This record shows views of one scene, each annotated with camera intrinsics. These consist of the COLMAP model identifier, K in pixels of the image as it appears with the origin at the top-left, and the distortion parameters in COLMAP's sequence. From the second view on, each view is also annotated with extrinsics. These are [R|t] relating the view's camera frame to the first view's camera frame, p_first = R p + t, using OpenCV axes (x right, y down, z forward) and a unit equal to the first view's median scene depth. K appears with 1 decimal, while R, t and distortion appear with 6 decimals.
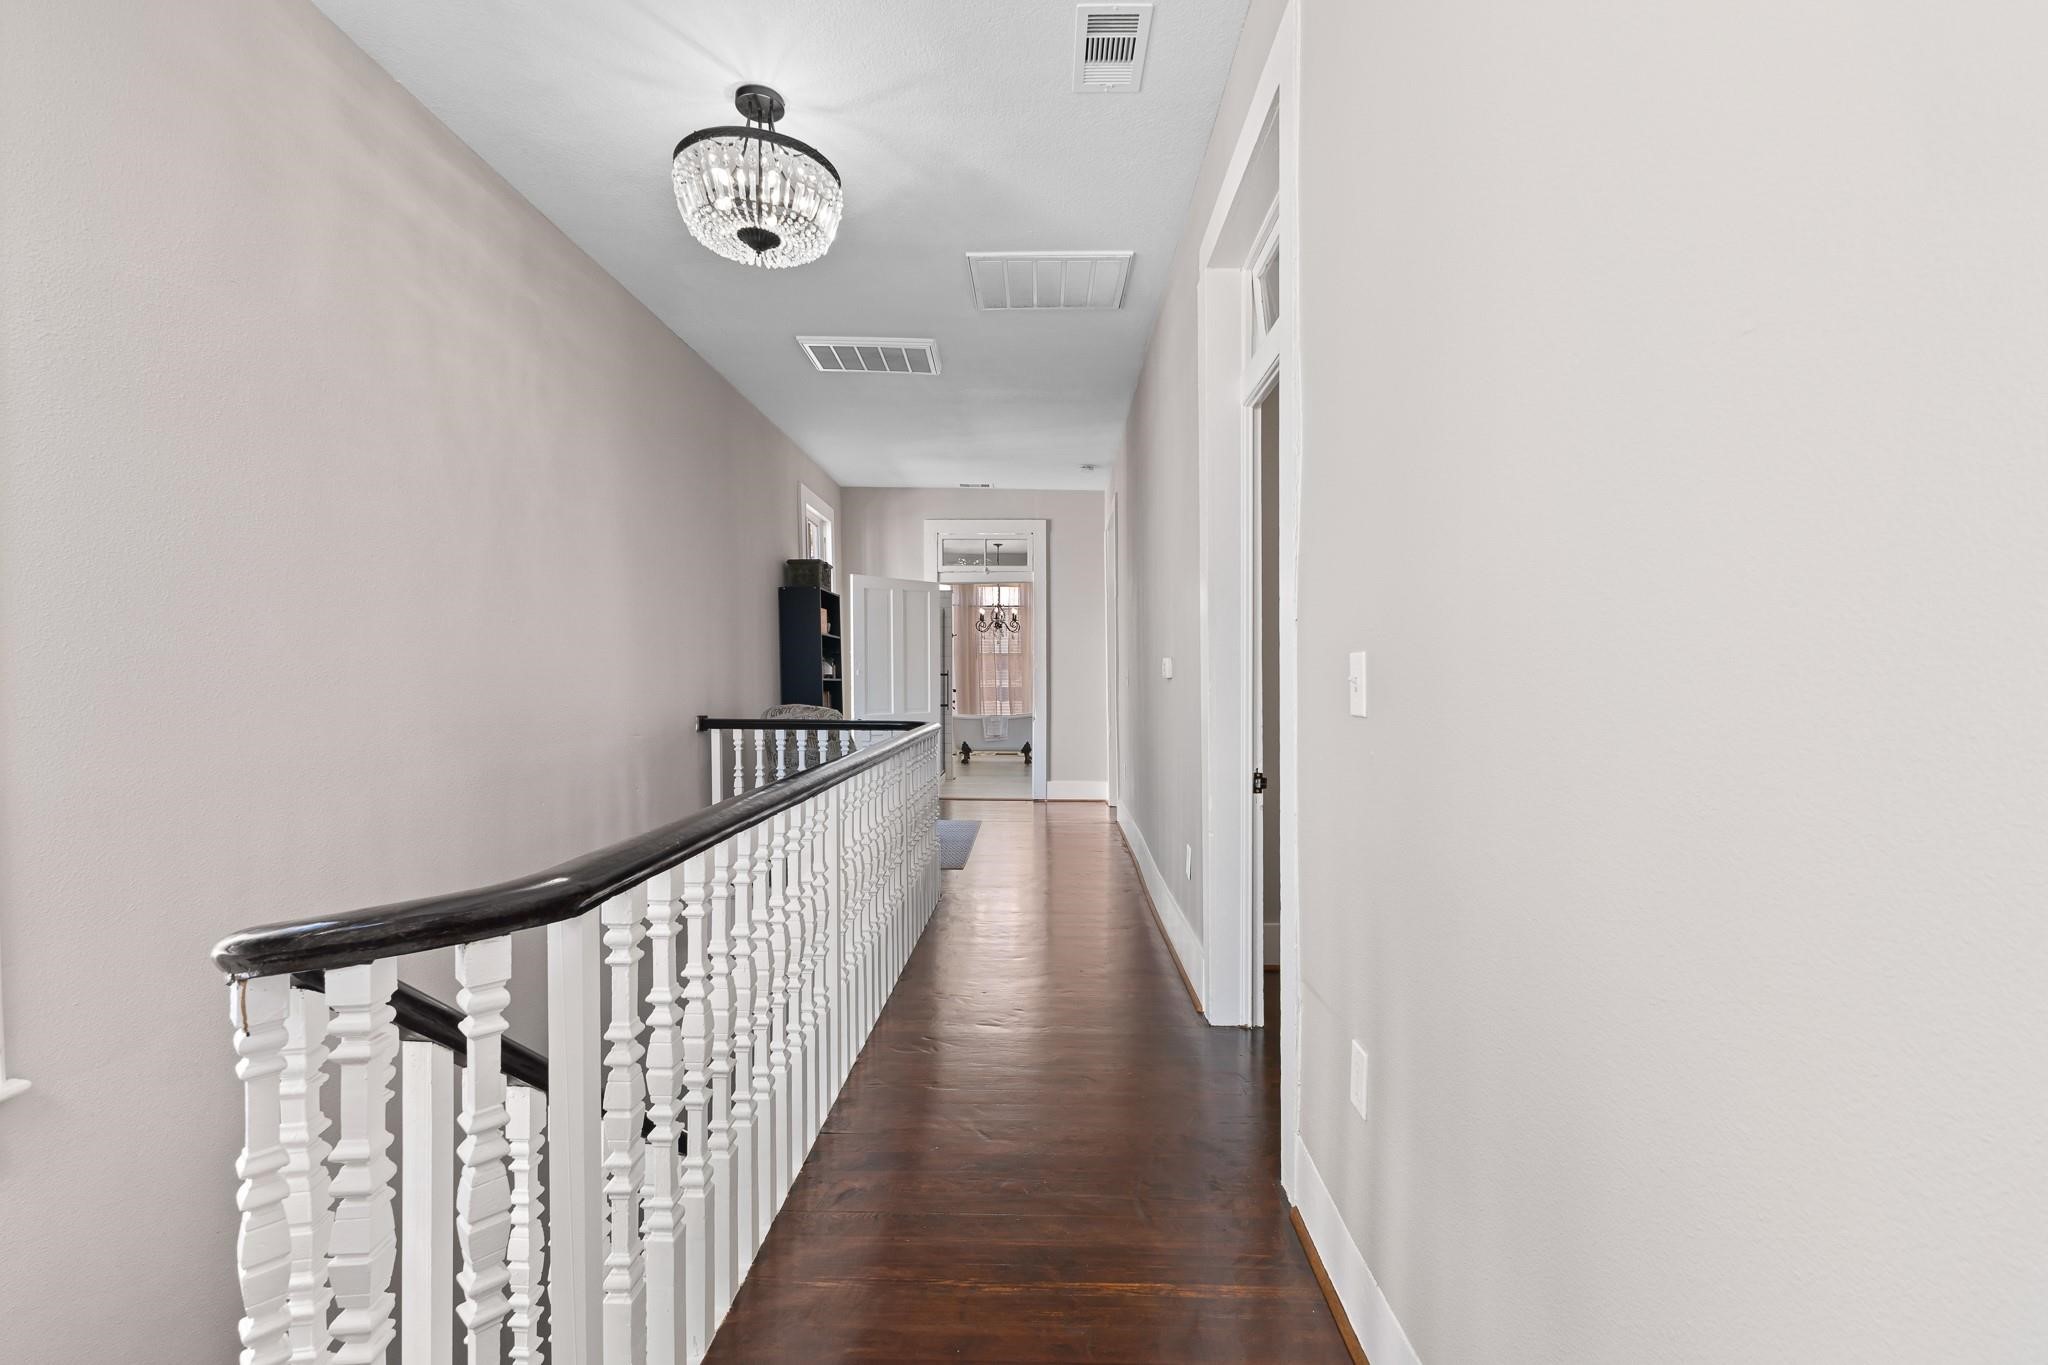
lens RADIAL K [[883.3, 0, 1020.0], [0, 883.3, 669.4], [0, 0, 1]] dist [0.010037, 0.000007]
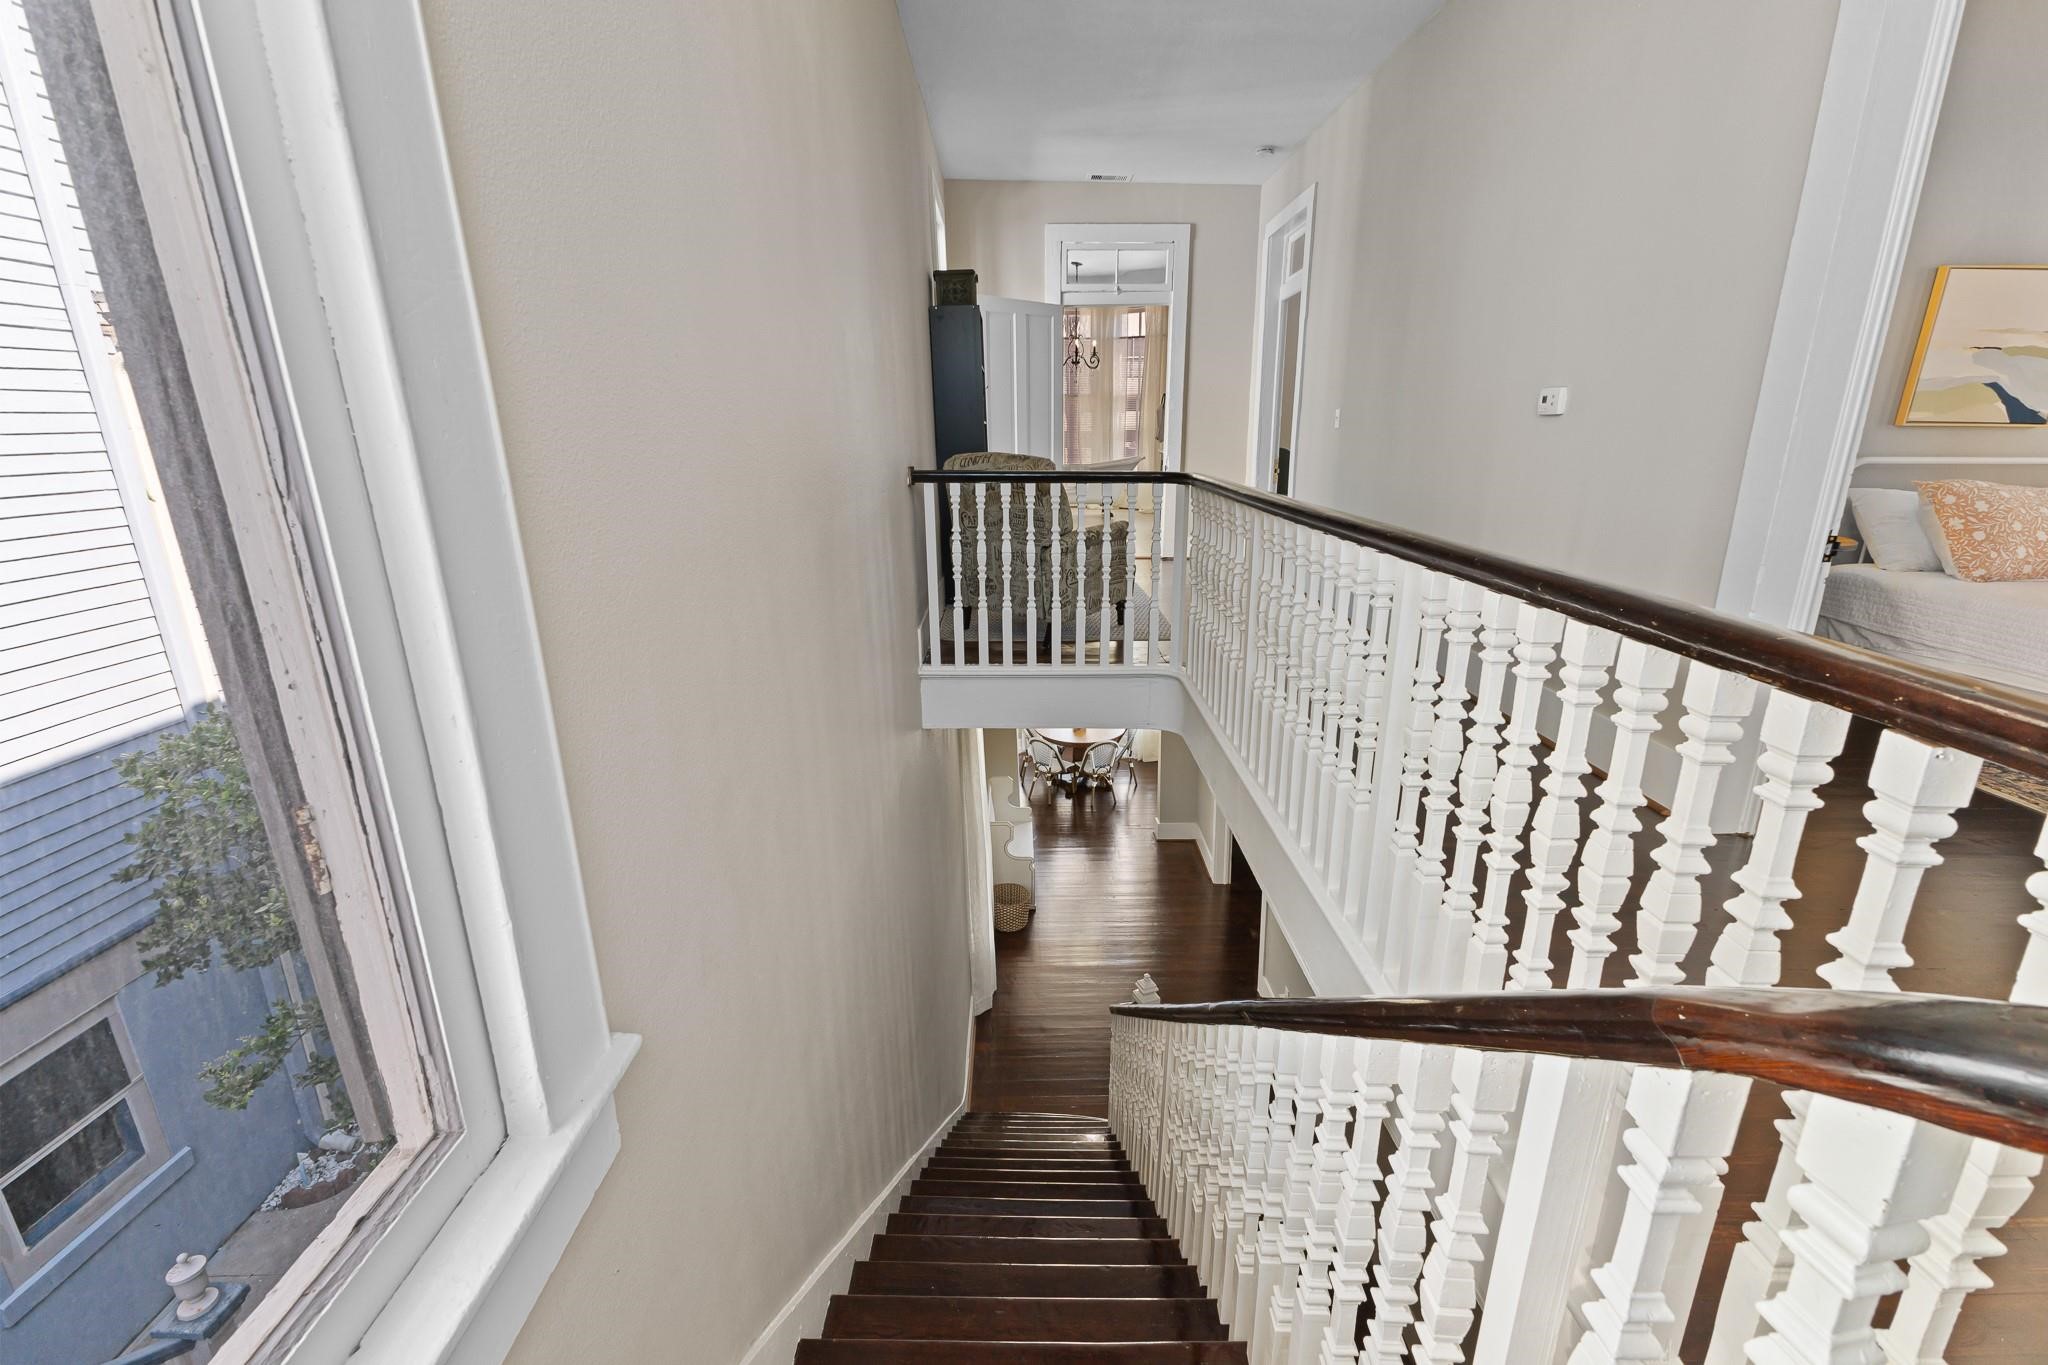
lens RADIAL K [[885.2, 0, 1031.2], [0, 885.2, 671.0], [0, 0, 1]] dist [0.013816, -0.003219]
pose [[0.999527, -0.013561, 0.027616, -0.200707], [0.005348, 0.960536, 0.278105, 0.003871], [-0.030298, -0.277826, 0.960153, 0.103940]]
